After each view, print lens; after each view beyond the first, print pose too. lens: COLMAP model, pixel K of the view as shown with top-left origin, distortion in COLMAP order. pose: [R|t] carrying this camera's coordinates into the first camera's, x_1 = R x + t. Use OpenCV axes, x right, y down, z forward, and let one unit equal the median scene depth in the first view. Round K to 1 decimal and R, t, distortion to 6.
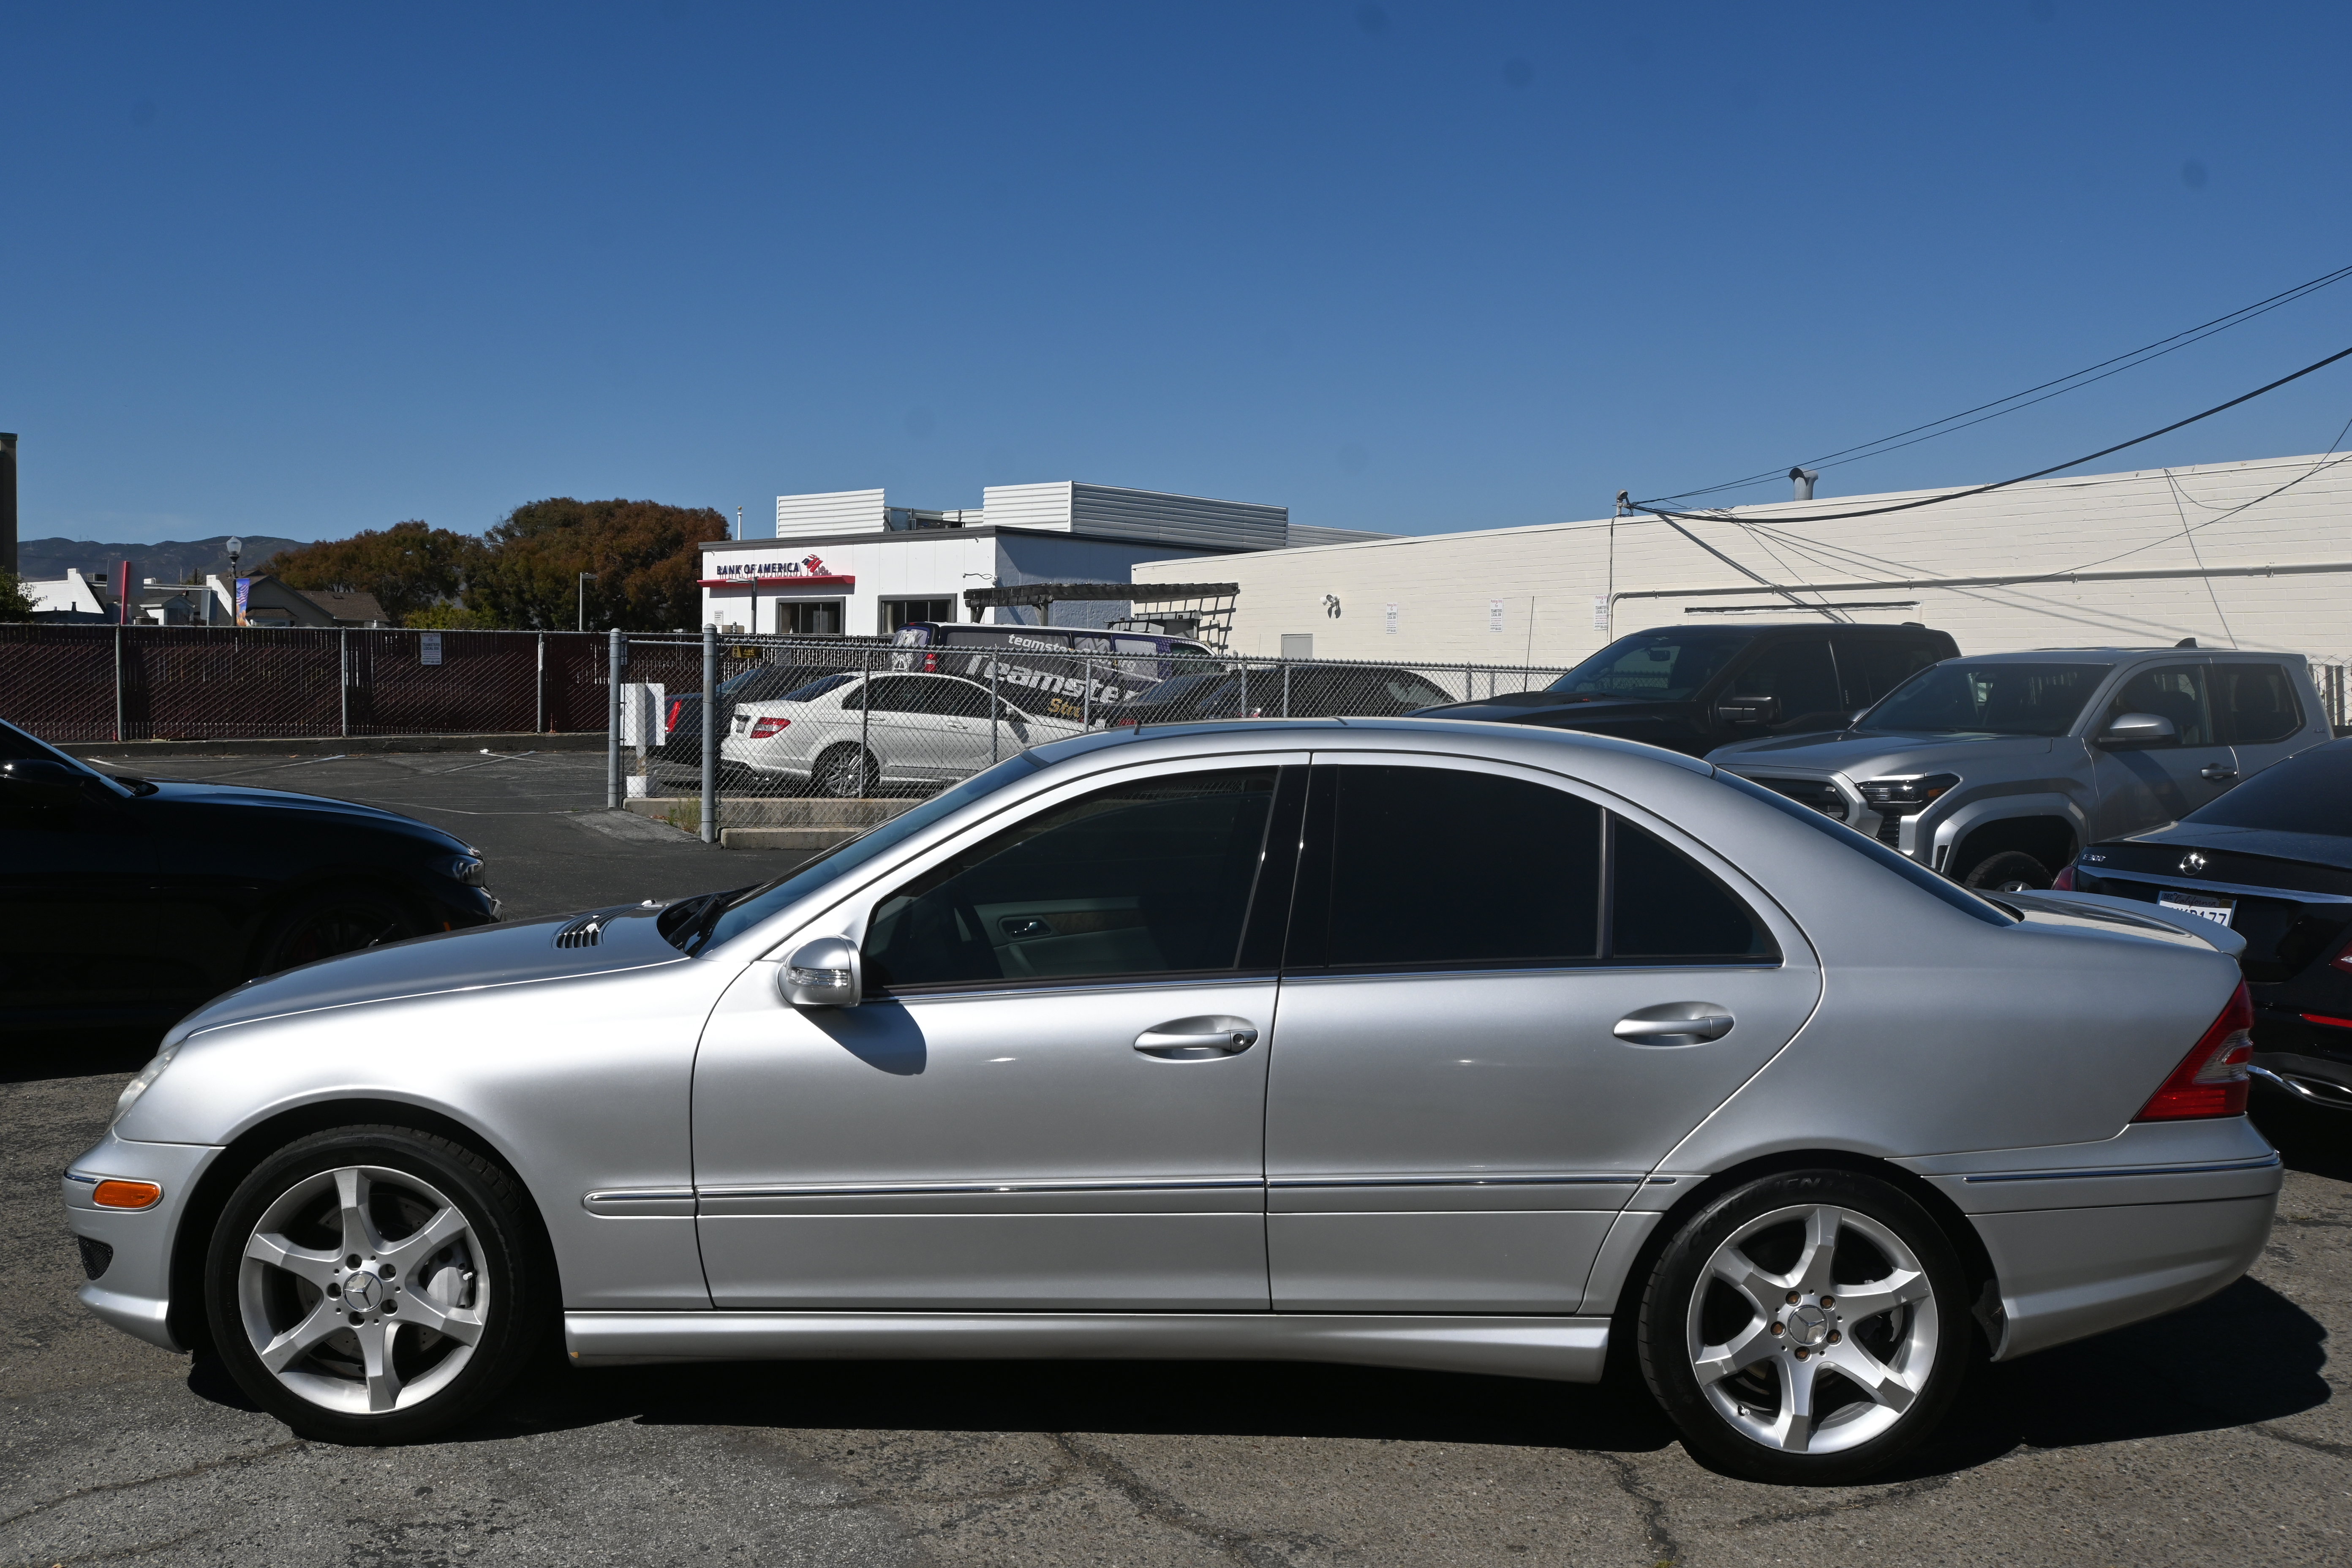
lens RADIAL K [[1877.1, 0, 1162.7], [0, 1877.1, 832.1], [0, 0, 1]] dist [-0.032411, 0.015525]
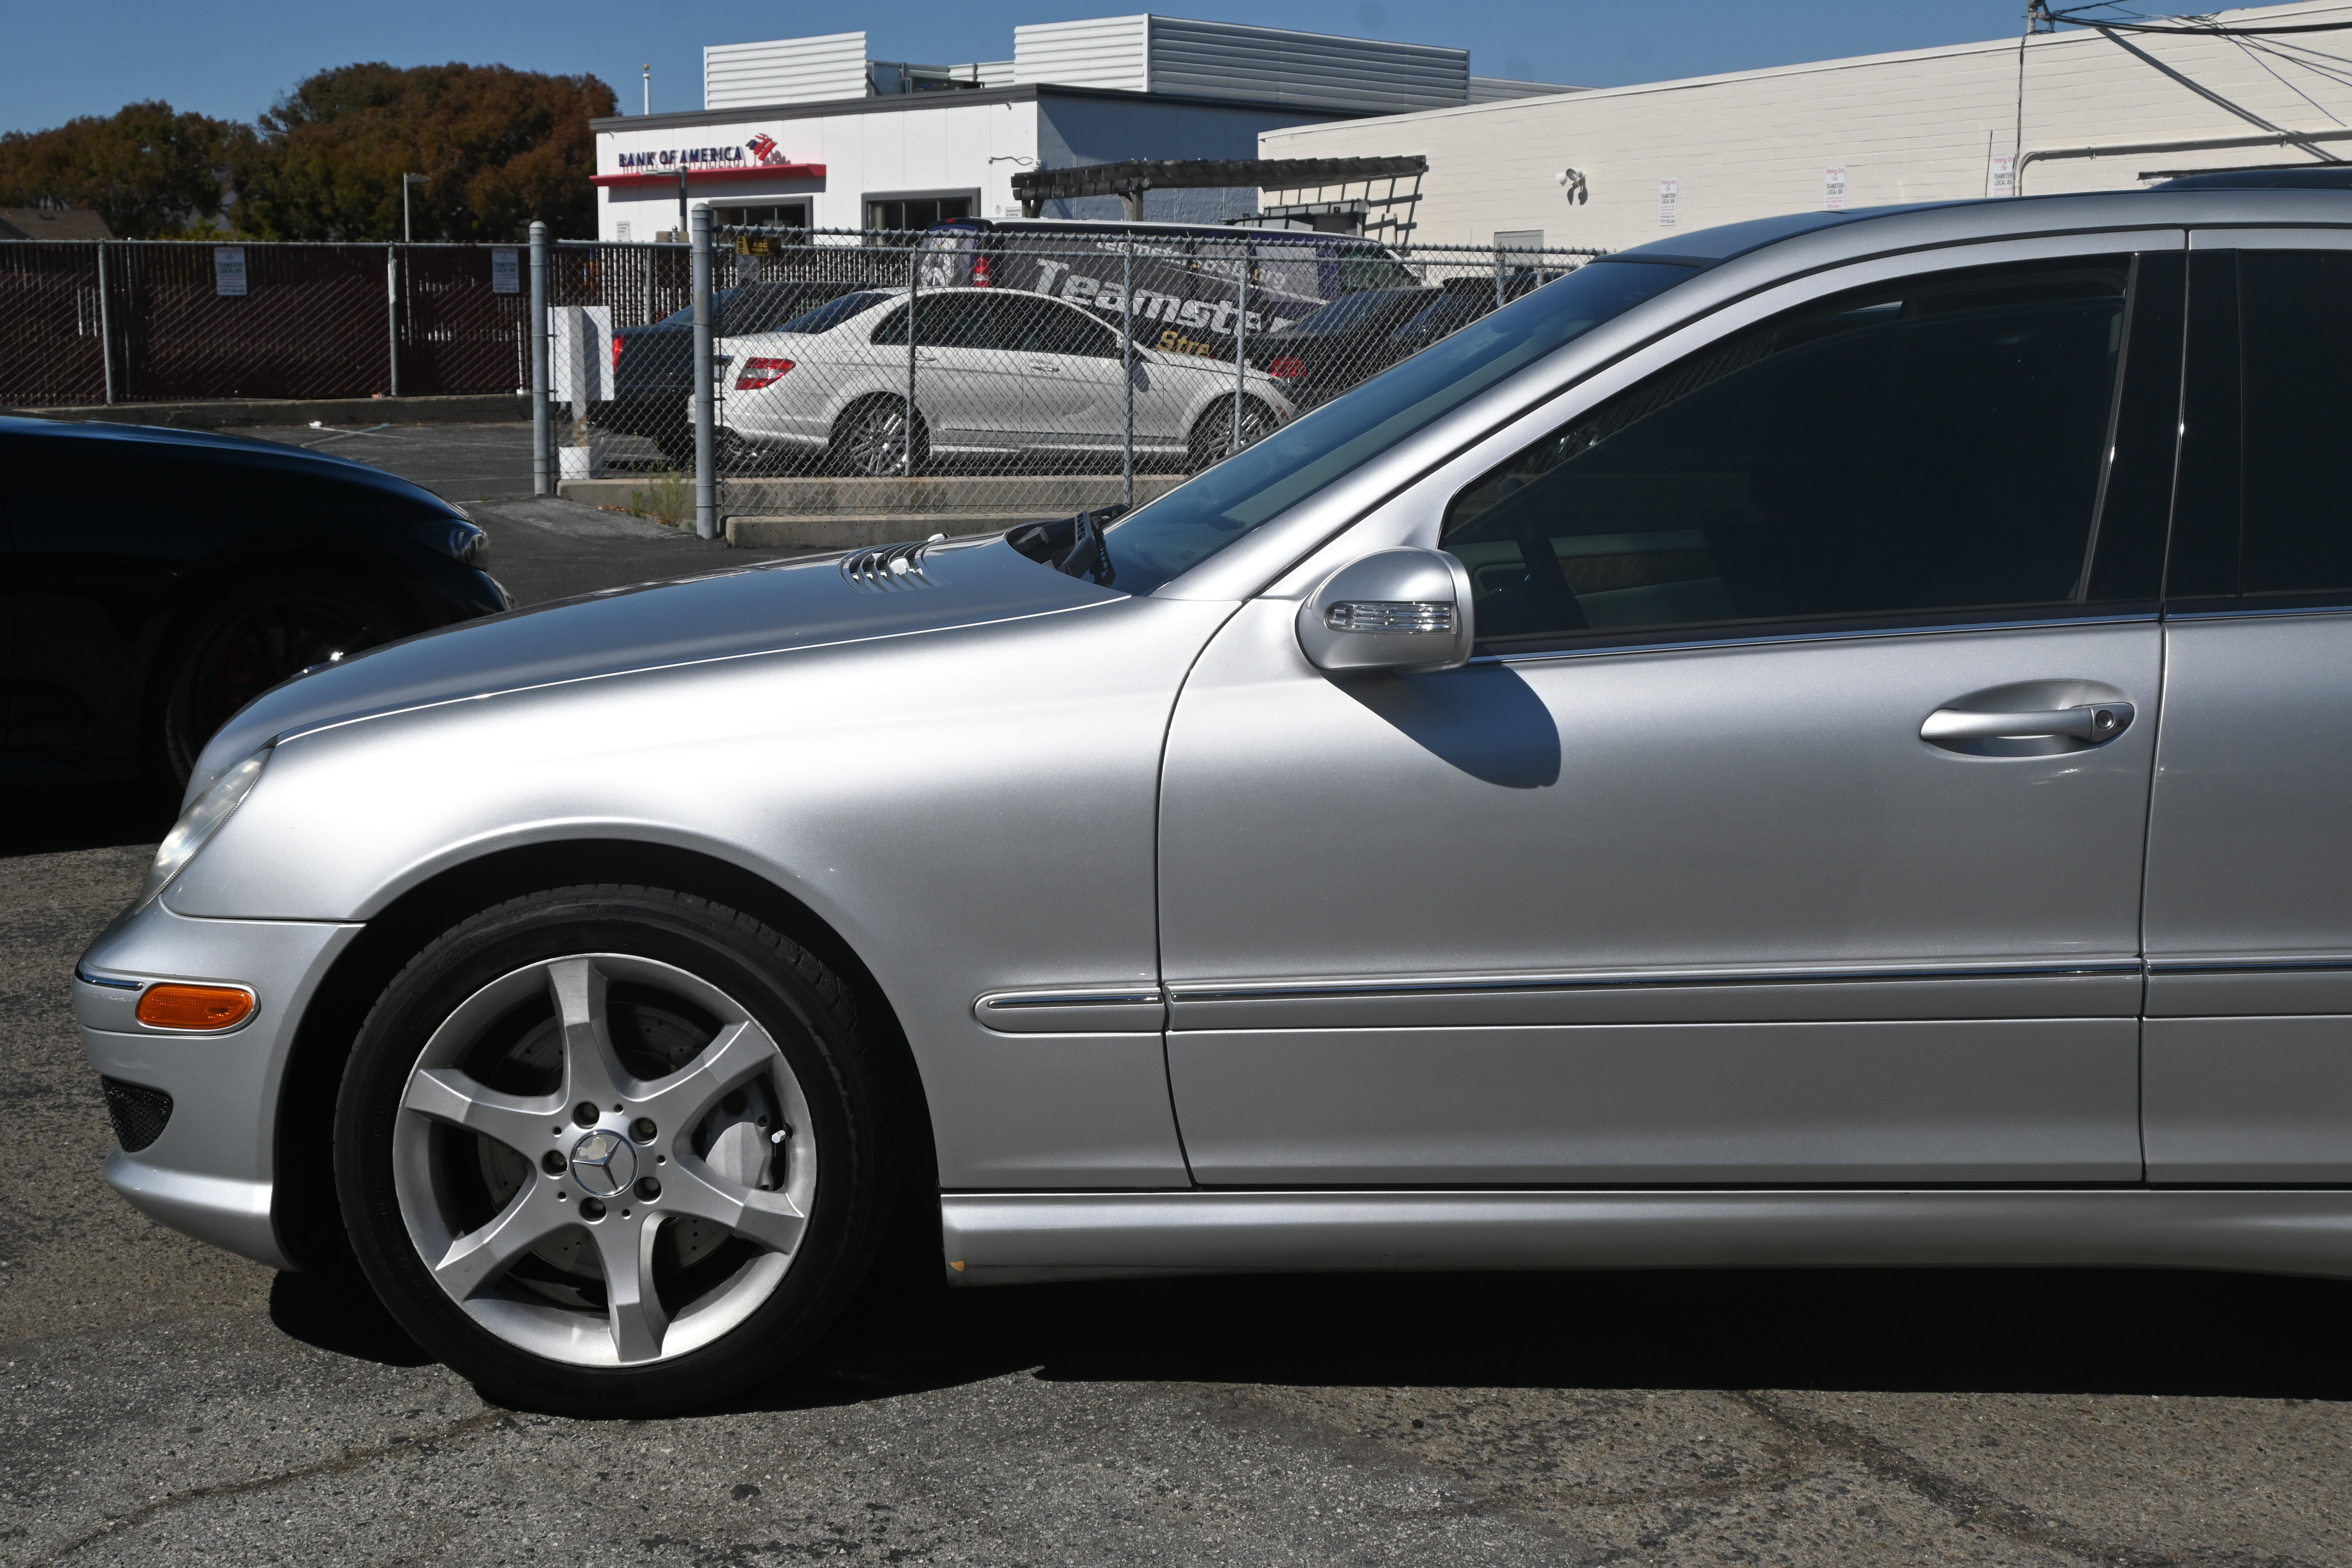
lens RADIAL K [[2758.1, 0, 1194.2], [0, 2758.1, 787.5], [0, 0, 1]] dist [-0.012693, 0.021499]
pose [[0.999423, -0.010219, -0.032392, -0.200835], [0.013027, 0.996061, 0.087714, 0.050117], [0.031368, -0.088085, 0.995619, 0.136378]]
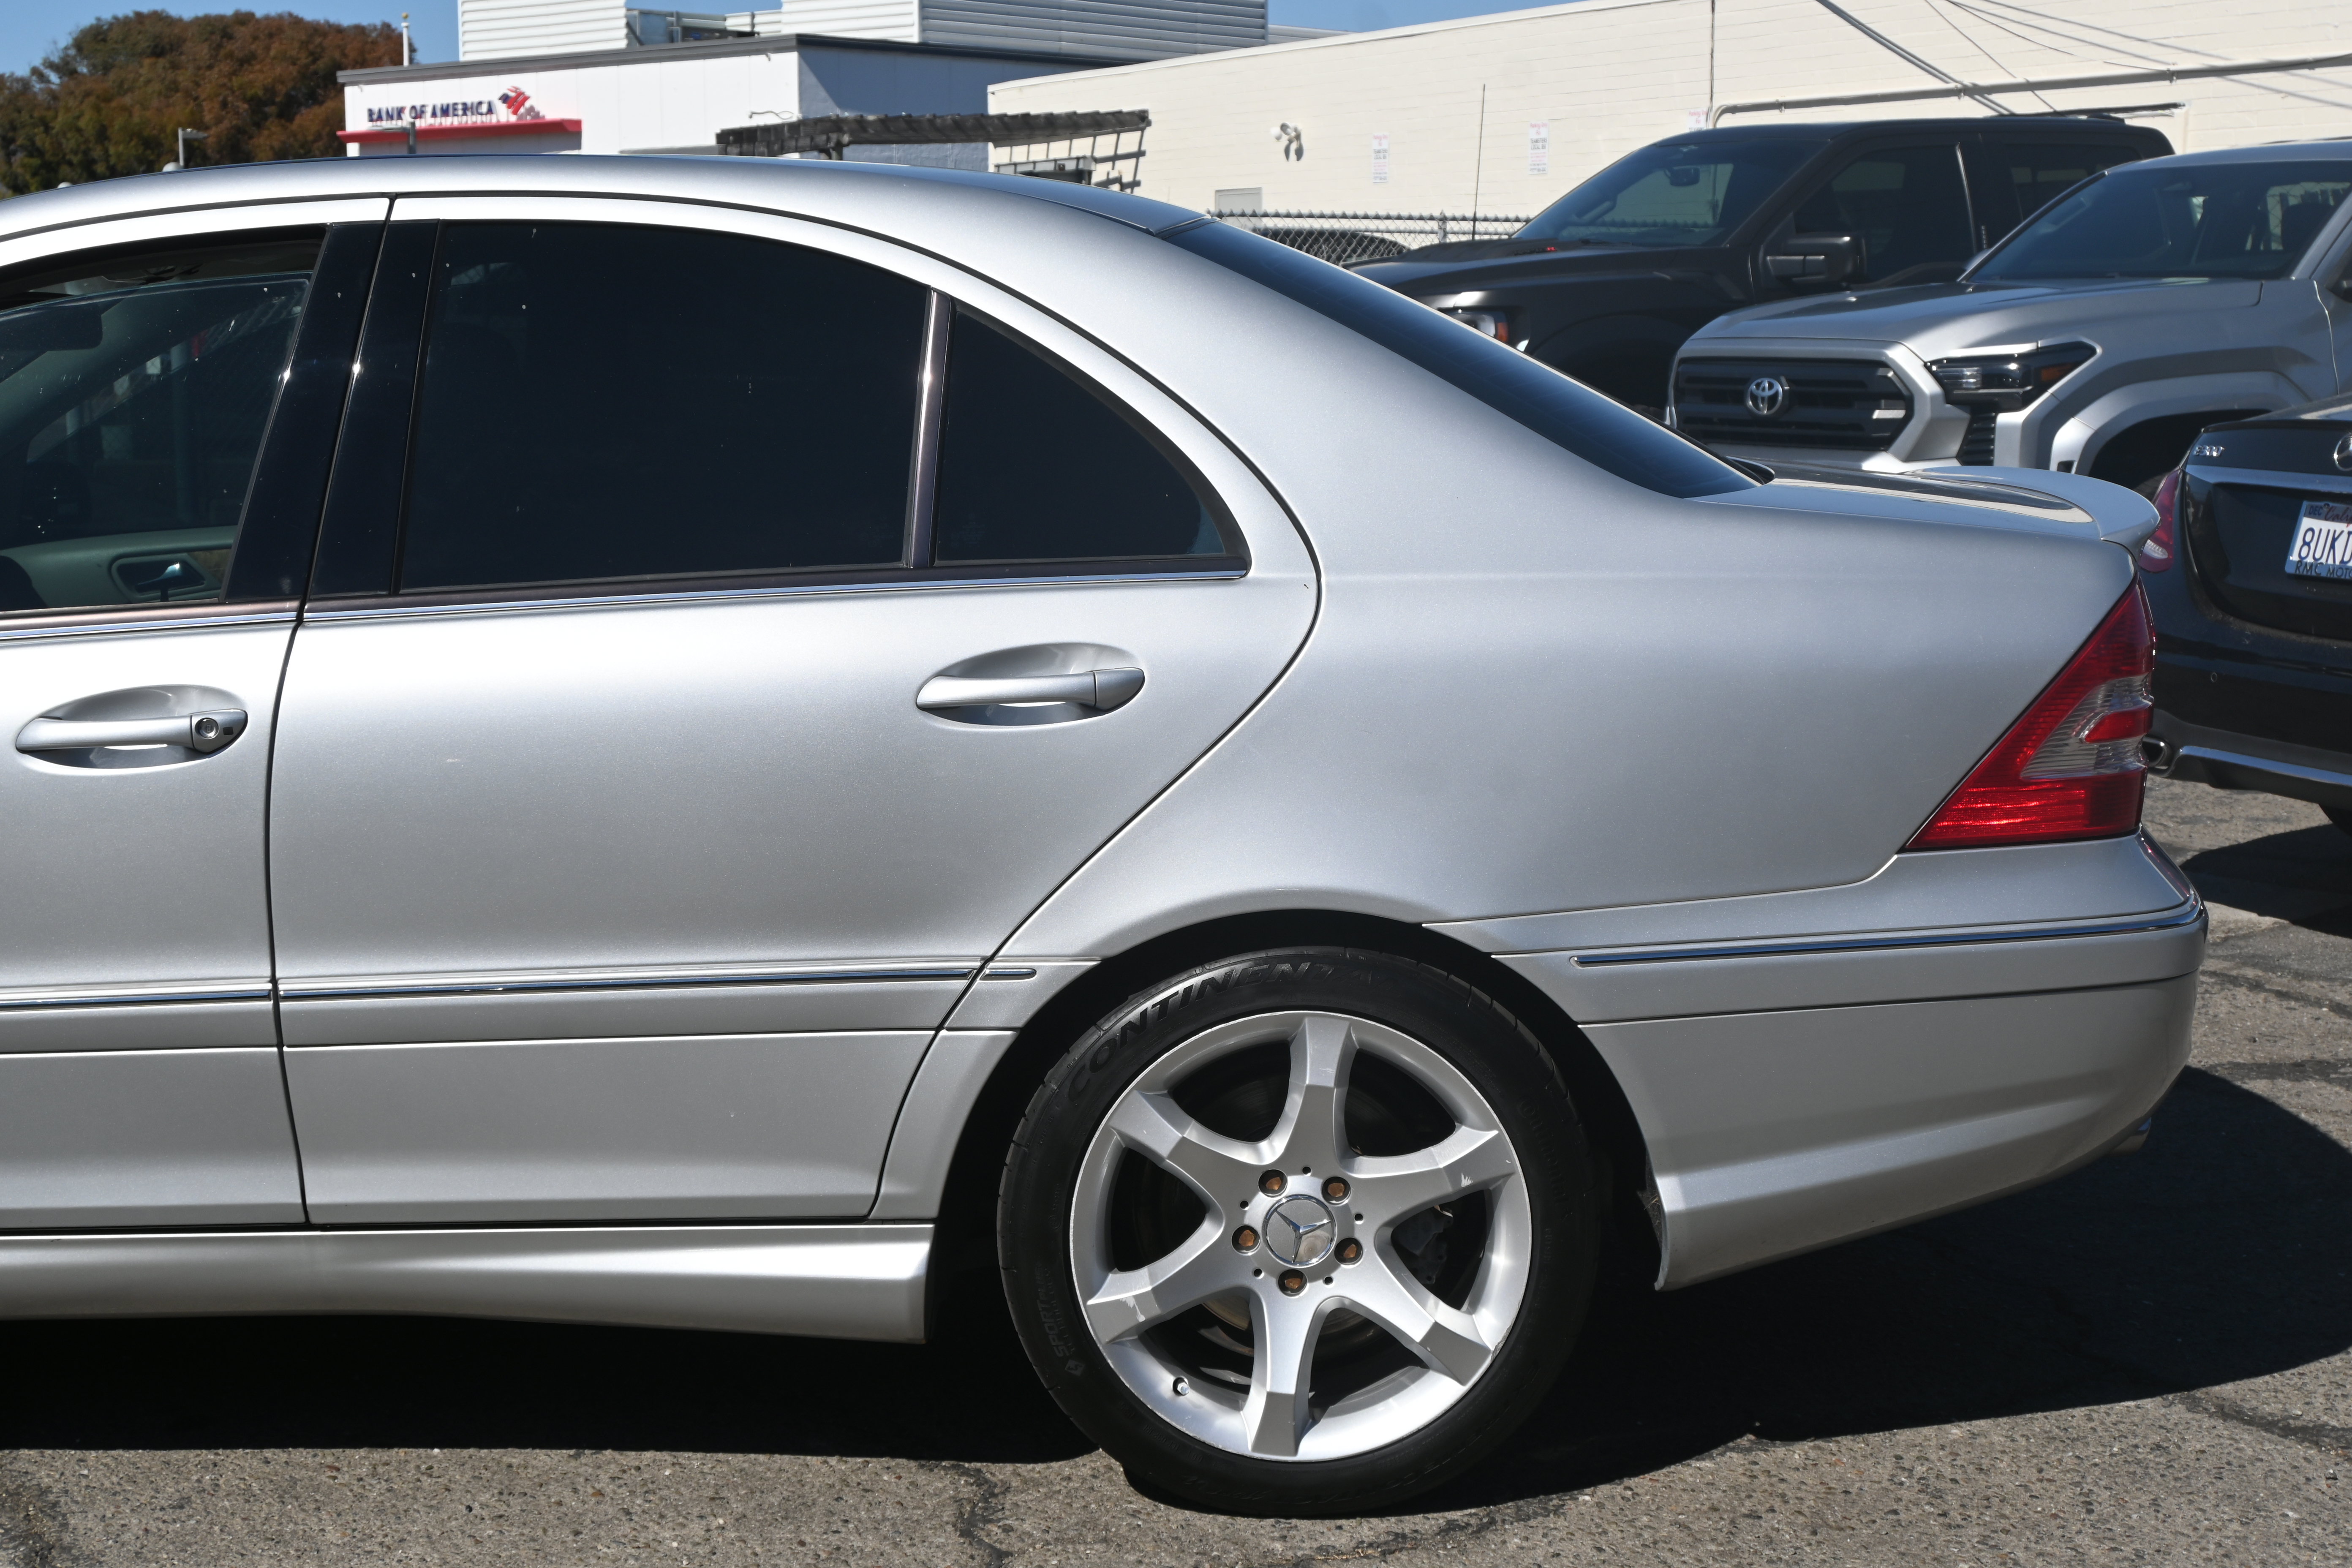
lens RADIAL K [[2901.3, 0, 1129.0], [0, 2901.3, 784.5], [0, 0, 1]] dist [-0.007847, 0.022757]
pose [[0.999691, -0.021706, 0.012090, 0.277484], [0.020506, 0.995564, 0.091830, 0.052614], [-0.014030, -0.091554, 0.995701, 0.159458]]
